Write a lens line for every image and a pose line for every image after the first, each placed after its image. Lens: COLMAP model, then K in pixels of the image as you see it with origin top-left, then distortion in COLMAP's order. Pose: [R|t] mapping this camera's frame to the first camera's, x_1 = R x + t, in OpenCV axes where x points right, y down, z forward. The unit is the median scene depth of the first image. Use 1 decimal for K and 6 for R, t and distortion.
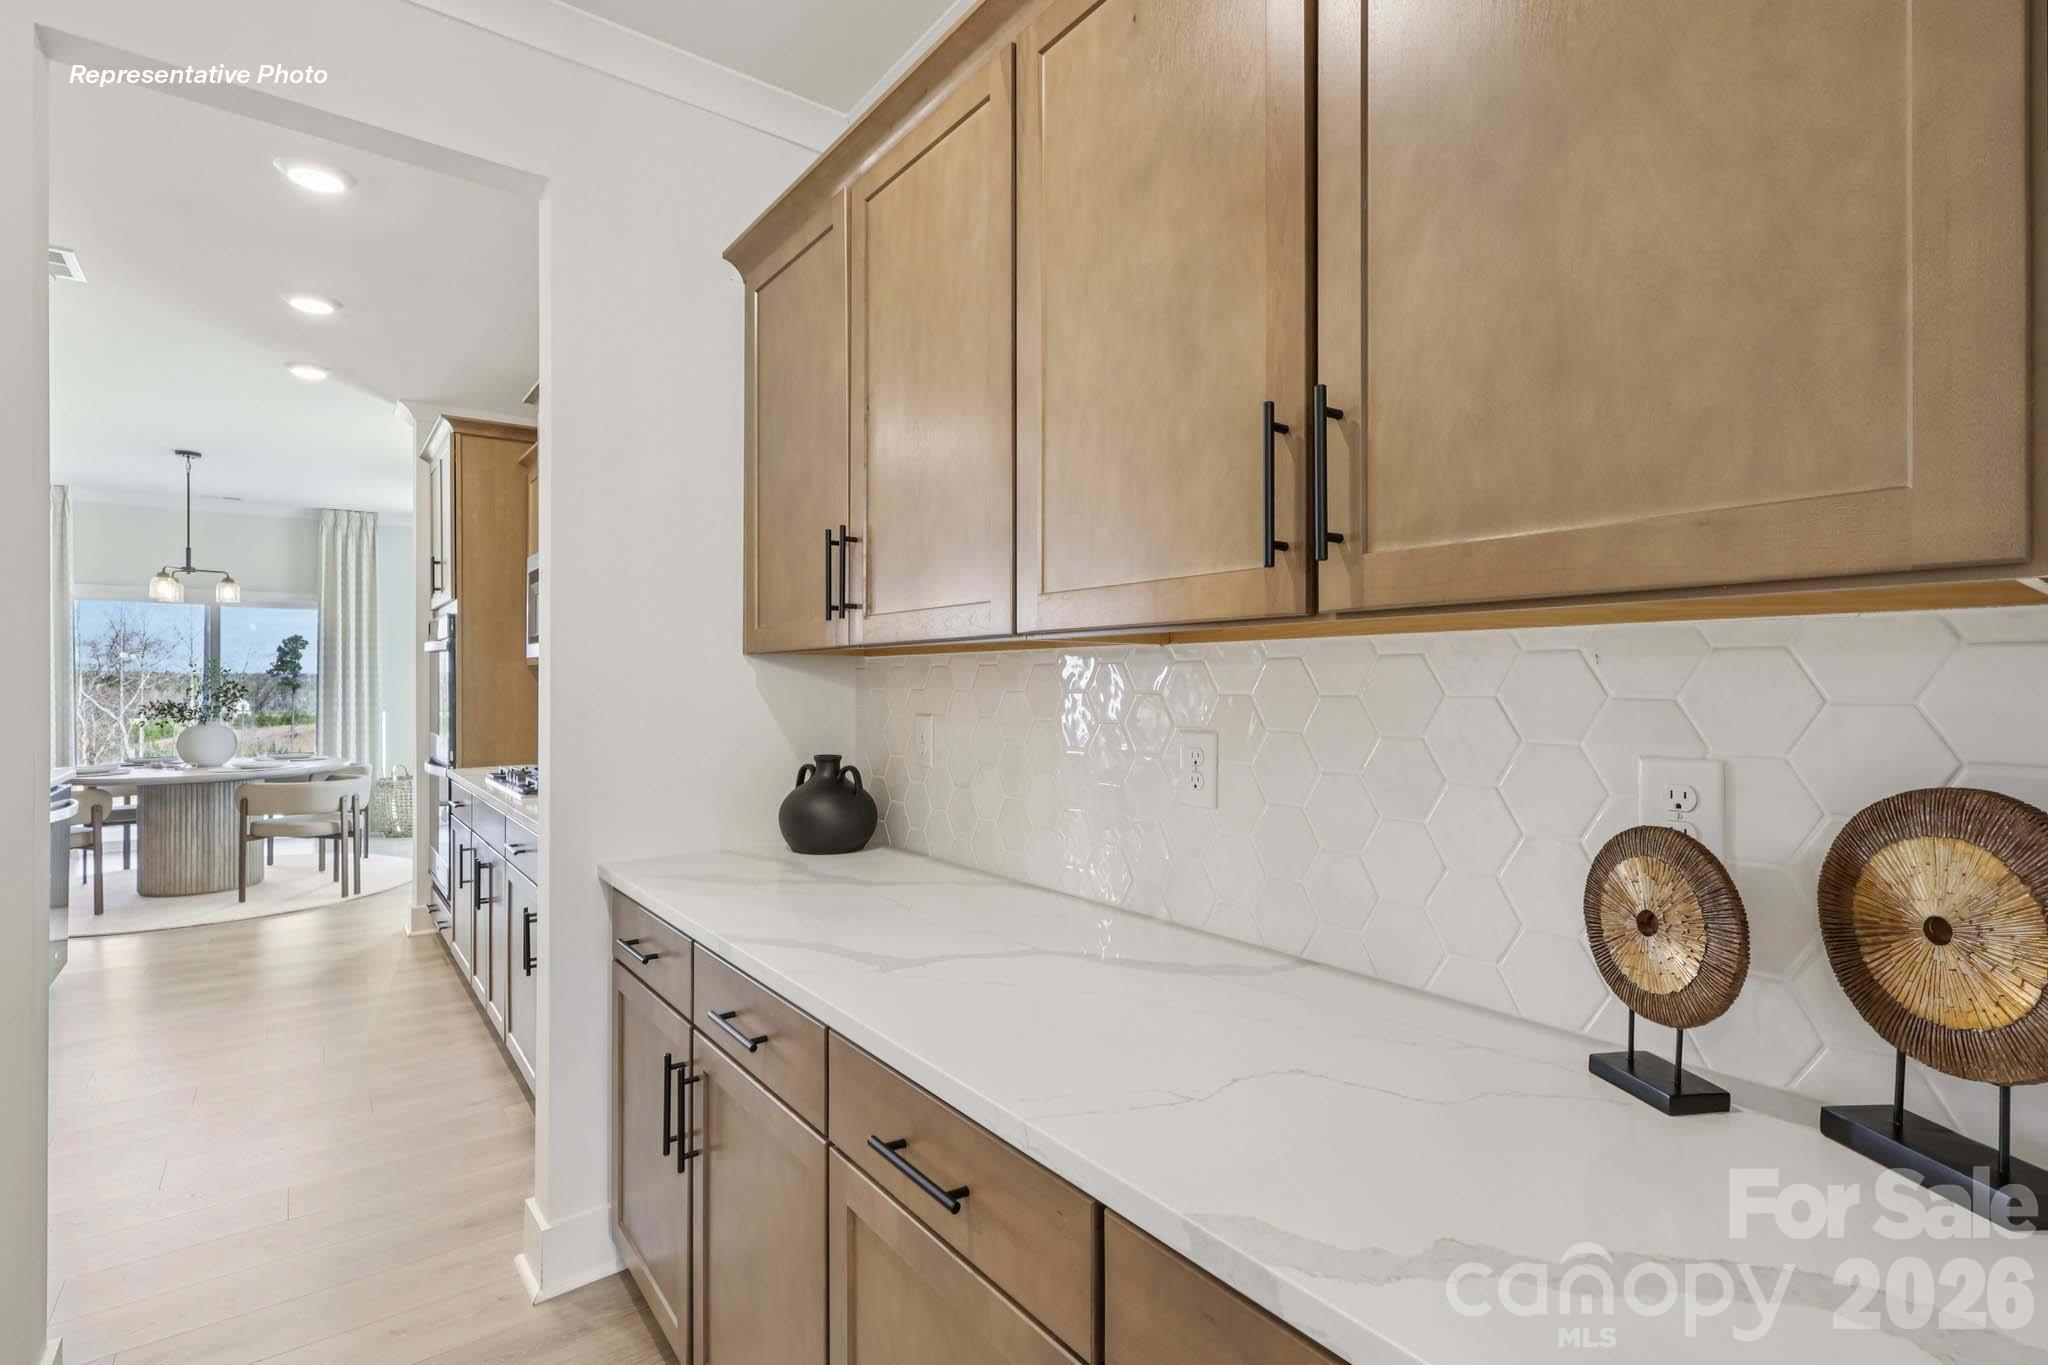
lens RADIAL K [[944.7, 0, 1024.5], [0, 944.7, 680.8], [0, 0, 1]] dist [0.001917, -0.001001]
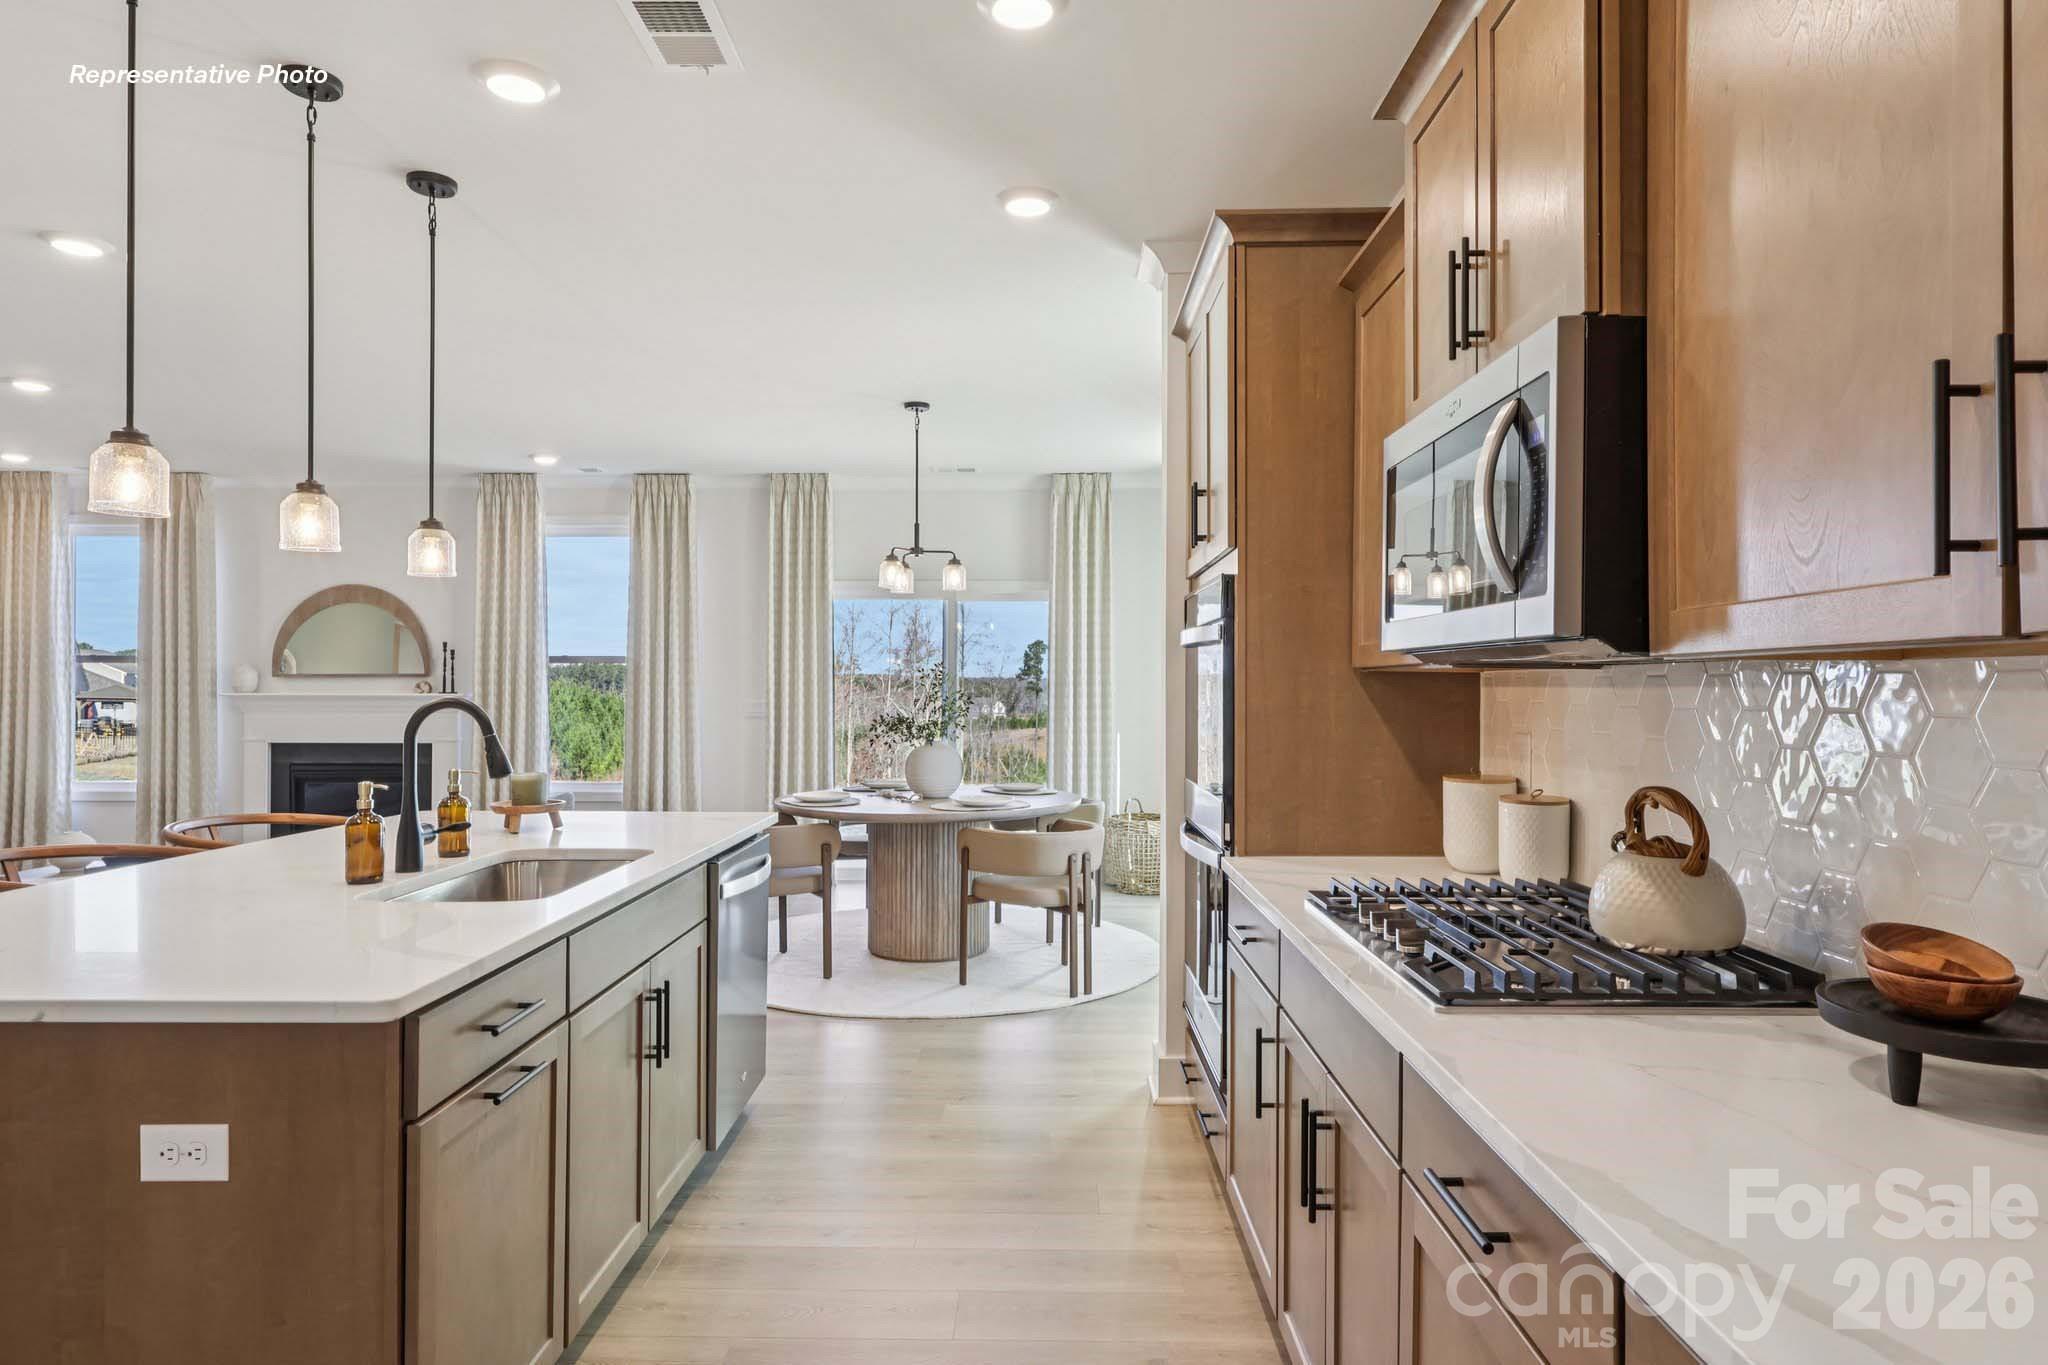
lens RADIAL K [[1155.2, 0, 1023.1], [0, 1155.2, 682.4], [0, 0, 1]] dist [0.002286, 0.000088]
pose [[0.782846, 0.001465, -0.622214, -0.210400], [-0.003431, 0.999992, -0.001963, -0.004781], [0.622207, 0.003671, 0.782844, 0.298082]]
